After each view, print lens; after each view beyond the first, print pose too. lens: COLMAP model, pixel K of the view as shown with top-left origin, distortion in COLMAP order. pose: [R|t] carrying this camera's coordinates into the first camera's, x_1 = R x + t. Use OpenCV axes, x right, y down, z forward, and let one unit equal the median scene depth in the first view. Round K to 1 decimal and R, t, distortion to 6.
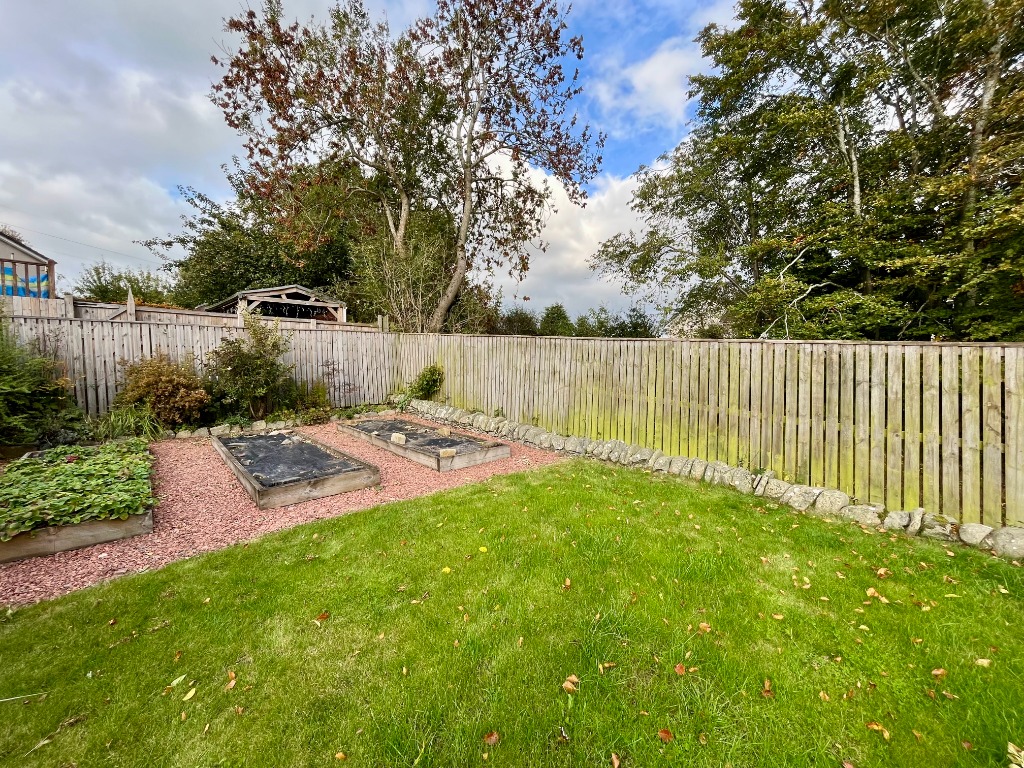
lens RADIAL K [[417.7, 0, 507.4], [0, 417.7, 384.5], [0, 0, 1]] dist [-0.000006, 0.000013]
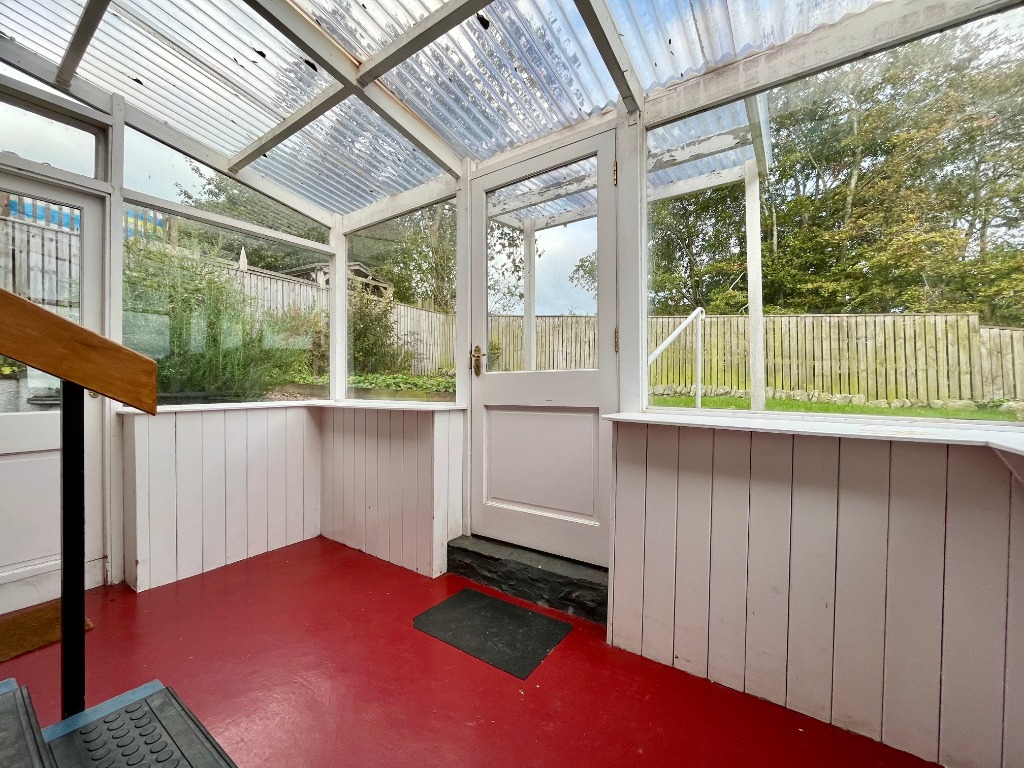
lens RADIAL K [[417.7, 0, 507.4], [0, 417.7, 384.5], [0, 0, 1]] dist [-0.000006, 0.000013]
pose [[0.969644, 0.022531, 0.243479, -0.912221], [-0.014381, 0.999277, -0.035201, 0.249272], [-0.244096, 0.030631, 0.969267, -0.288645]]
